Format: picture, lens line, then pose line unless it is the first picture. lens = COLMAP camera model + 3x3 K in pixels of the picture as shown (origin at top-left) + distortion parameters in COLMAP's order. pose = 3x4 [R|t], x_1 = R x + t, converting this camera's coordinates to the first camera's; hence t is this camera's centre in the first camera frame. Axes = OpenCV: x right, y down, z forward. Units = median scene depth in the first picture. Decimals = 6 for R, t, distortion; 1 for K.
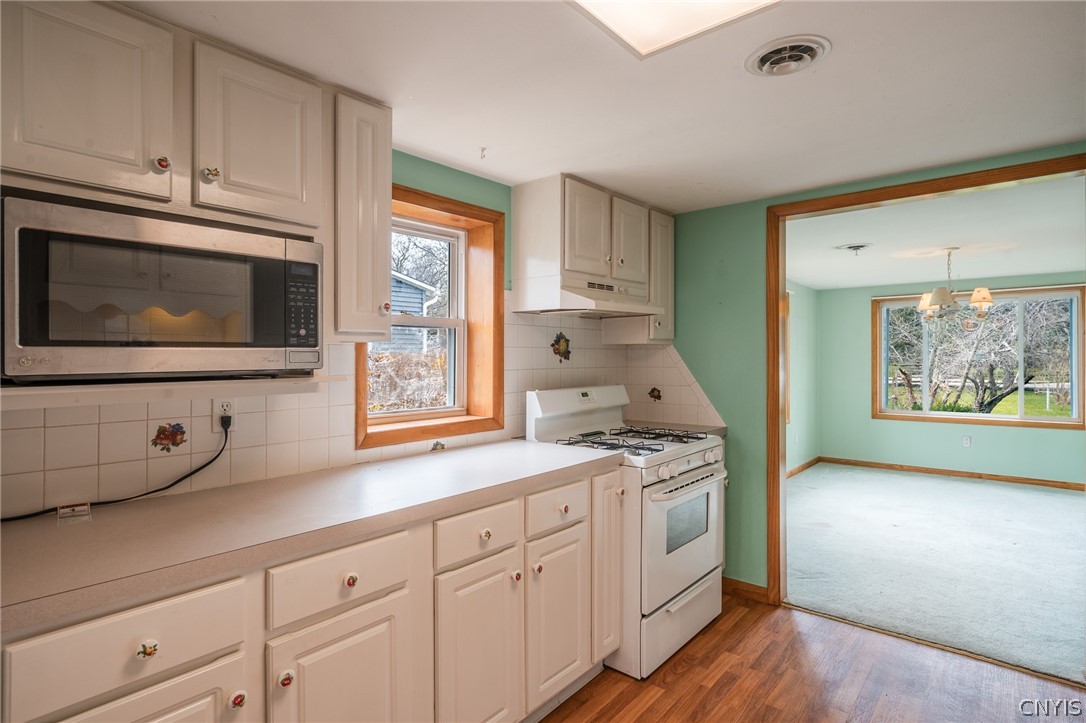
lens RADIAL K [[565.6, 0, 539.1], [0, 565.6, 362.1], [0, 0, 1]] dist [-0.001854, 0.001636]
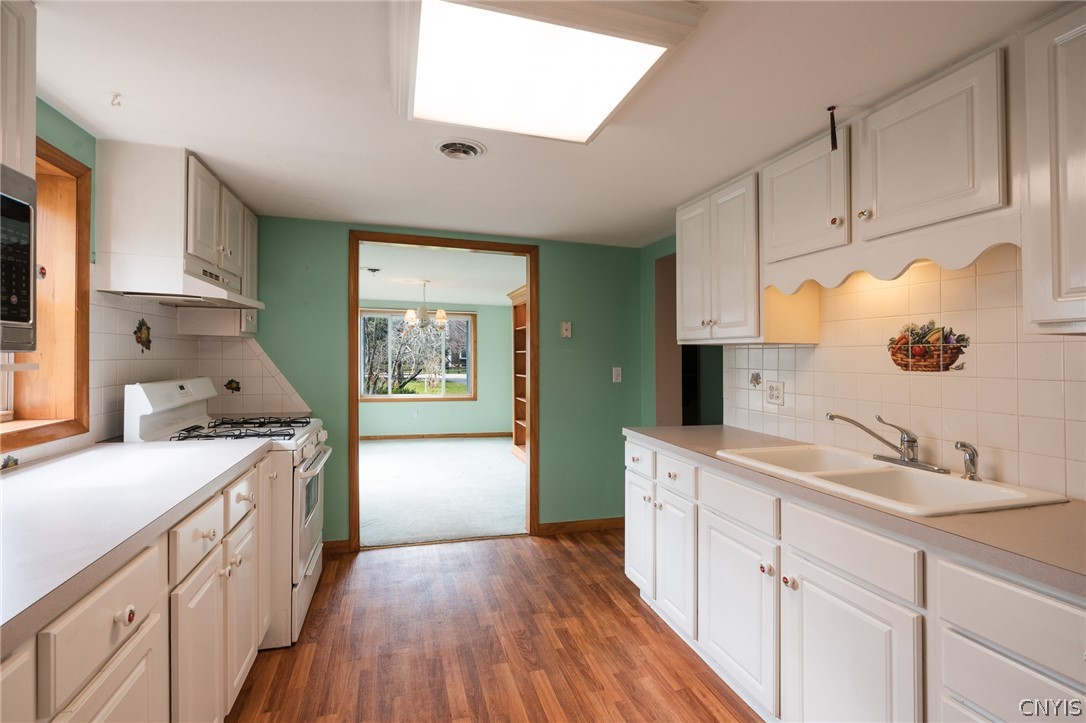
lens RADIAL K [[498.8, 0, 541.0], [0, 498.8, 353.6], [0, 0, 1]] dist [0.002060, 0.000396]
pose [[0.554632, 0.018957, 0.831880, -0.259332], [-0.009830, 0.999820, -0.016230, 0.008436], [-0.832038, 0.000825, 0.554718, 0.048660]]
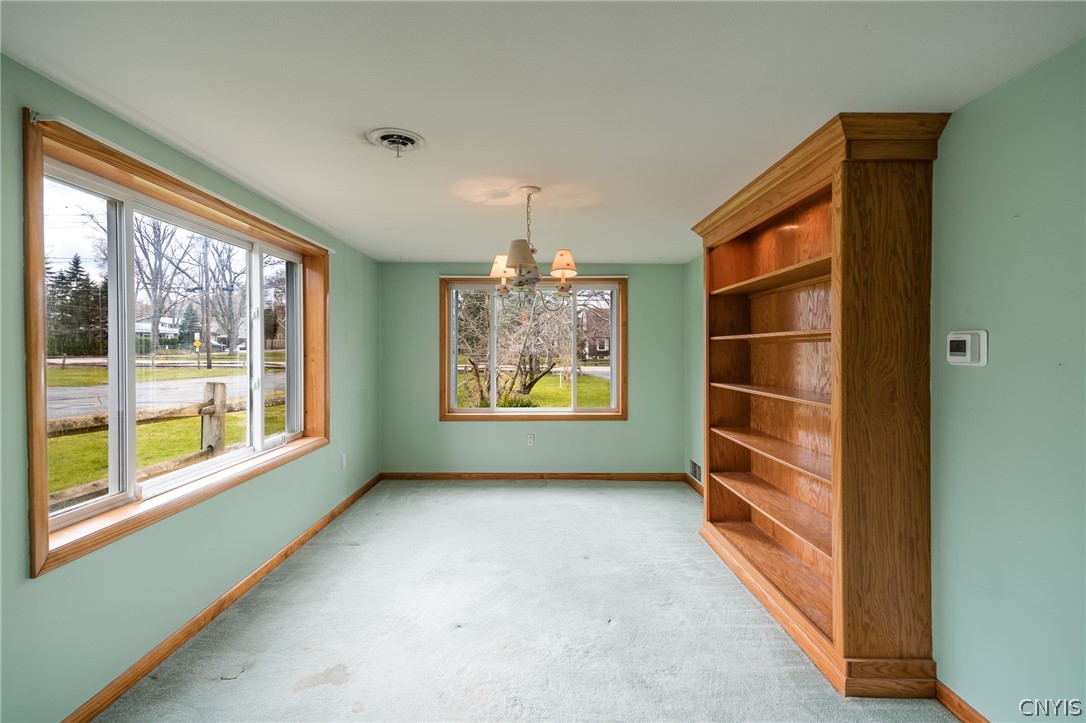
lens RADIAL K [[497.1, 0, 546.3], [0, 497.1, 351.6], [0, 0, 1]] dist [-0.008559, 0.000165]
pose [[0.751627, 0.002899, 0.659582, 0.487547], [-0.002398, 0.999996, -0.001662, -0.003114], [-0.659584, -0.000333, 0.751631, 0.755032]]
